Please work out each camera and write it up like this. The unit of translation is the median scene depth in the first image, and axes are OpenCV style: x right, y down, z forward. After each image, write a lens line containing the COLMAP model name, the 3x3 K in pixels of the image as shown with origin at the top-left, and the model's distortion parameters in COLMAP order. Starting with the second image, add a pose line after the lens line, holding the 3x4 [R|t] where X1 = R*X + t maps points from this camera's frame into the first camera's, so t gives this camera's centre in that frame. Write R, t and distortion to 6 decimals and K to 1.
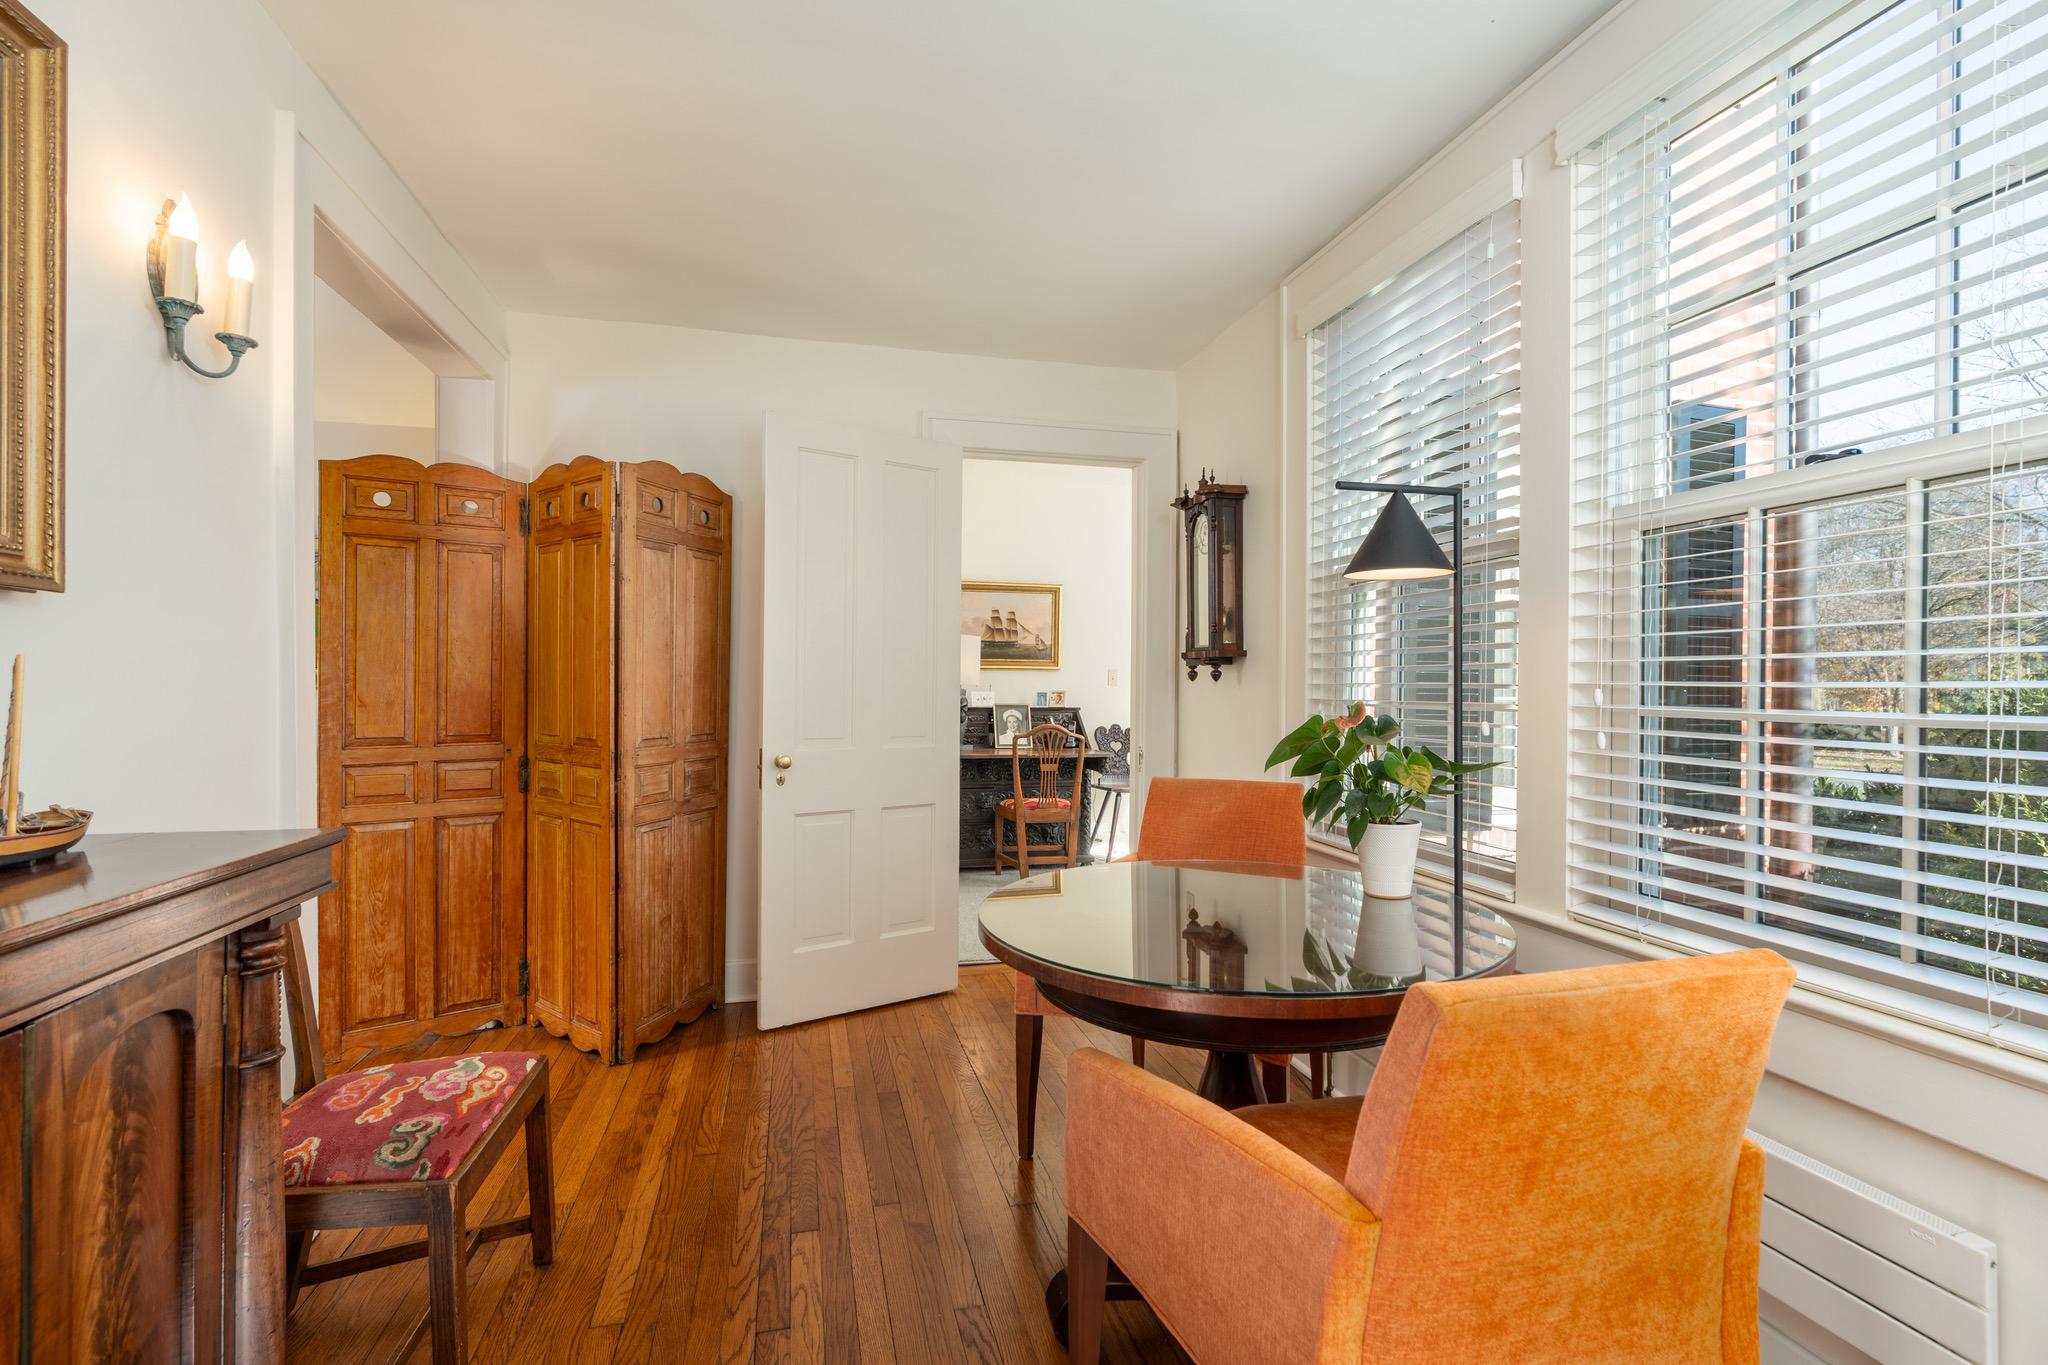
lens RADIAL K [[951.9, 0, 1024.5], [0, 951.9, 685.7], [0, 0, 1]] dist [-0.001540, -0.000254]
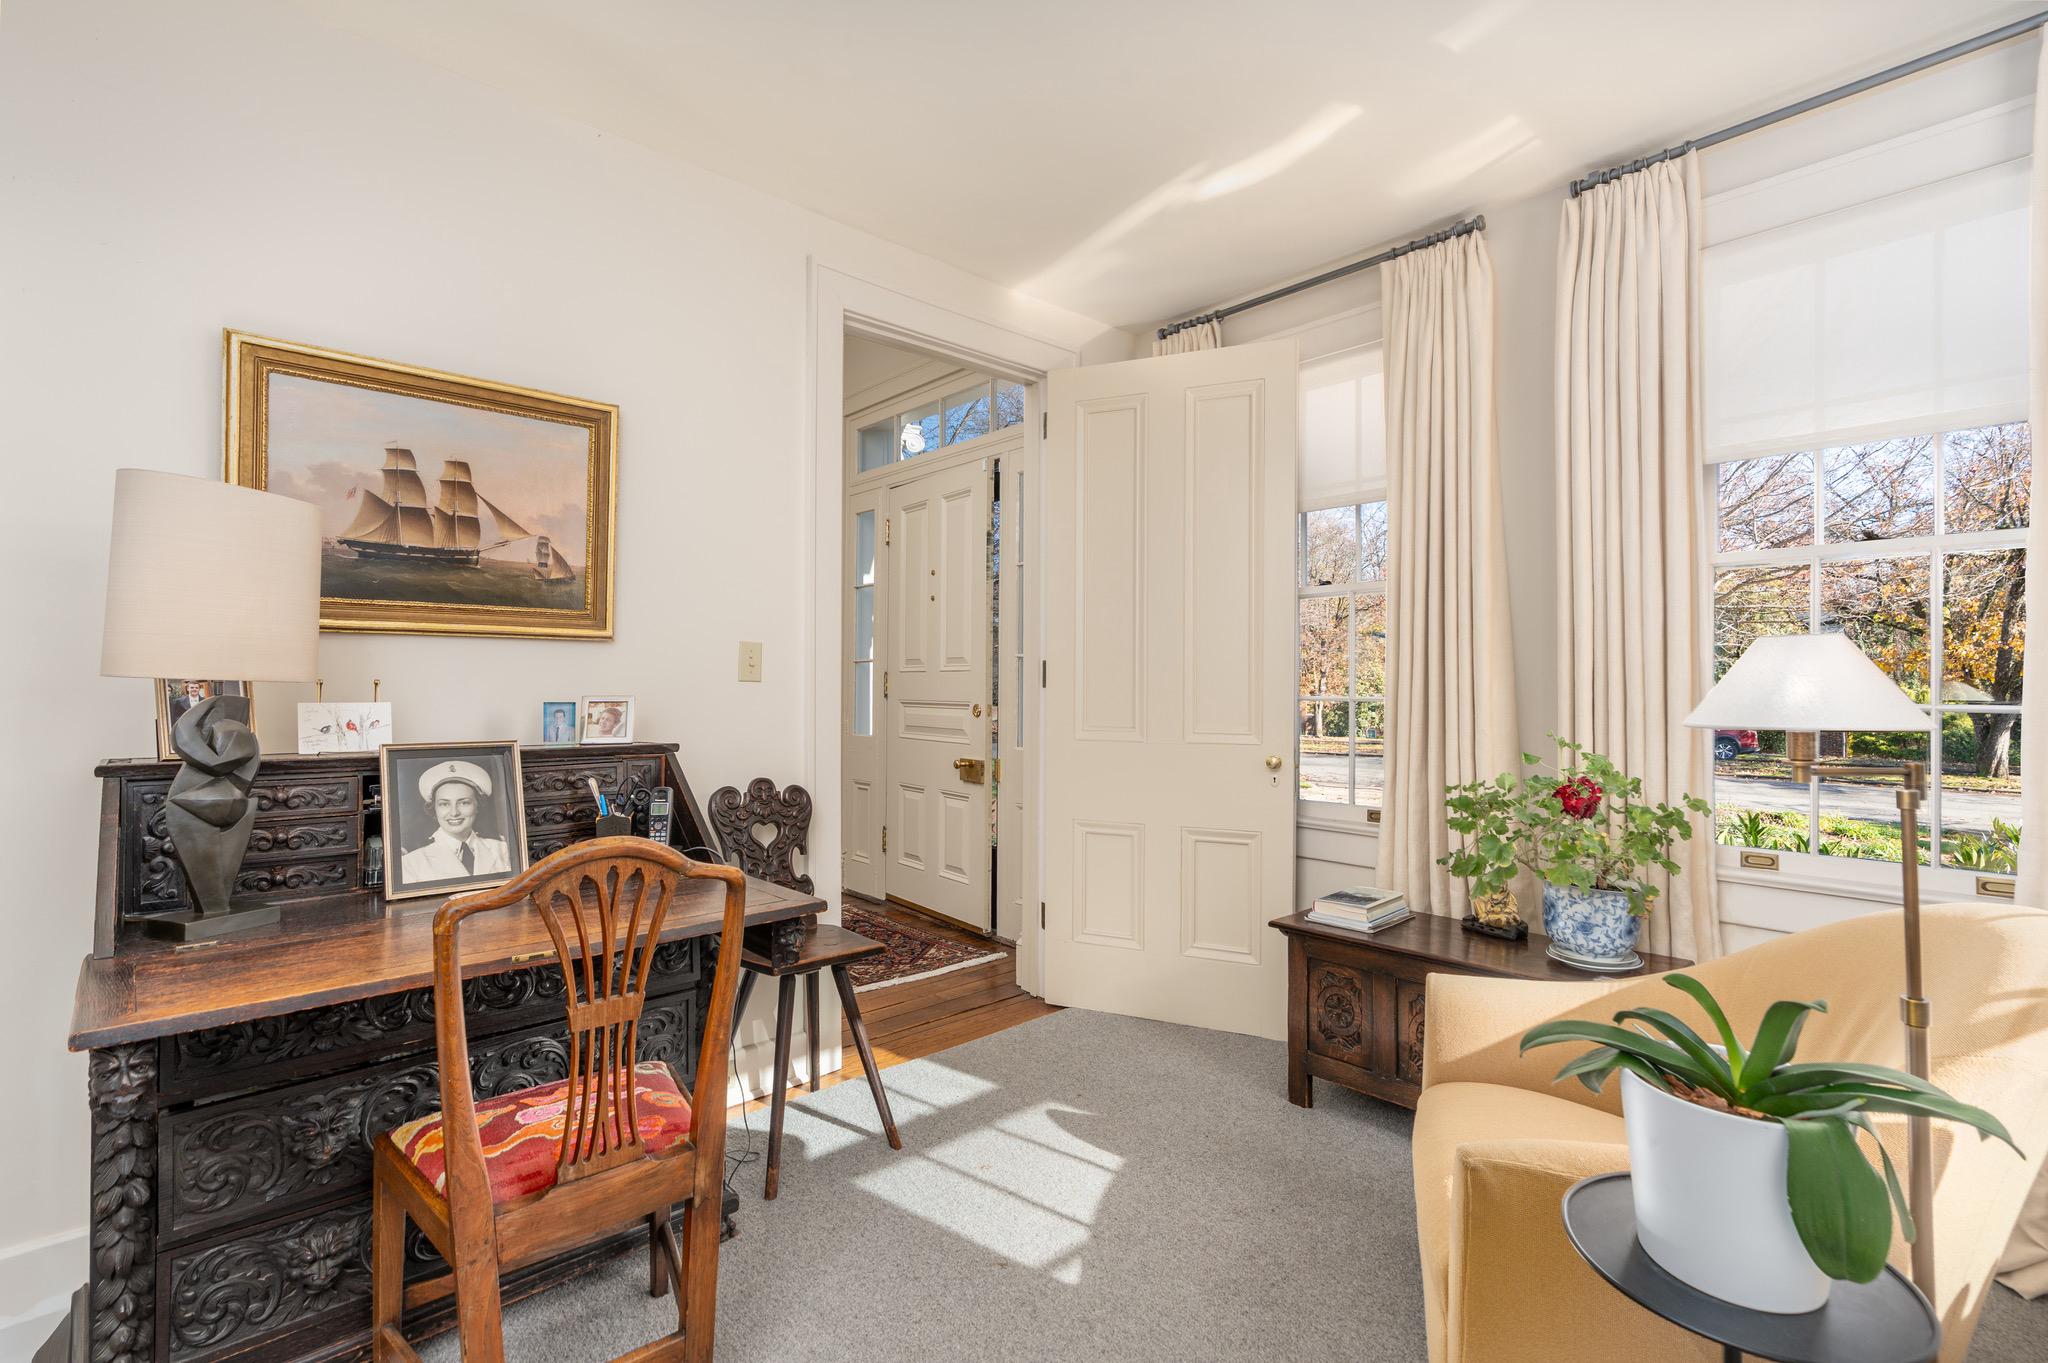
lens RADIAL K [[951.9, 0, 1013.5], [0, 951.9, 676.8], [0, 0, 1]] dist [-0.001540, -0.000254]
pose [[0.886828, -0.000248, 0.462101, 0.004910], [0.002159, 0.999991, -0.003606, -0.000445], [-0.462096, 0.004195, 0.886820, 0.615588]]
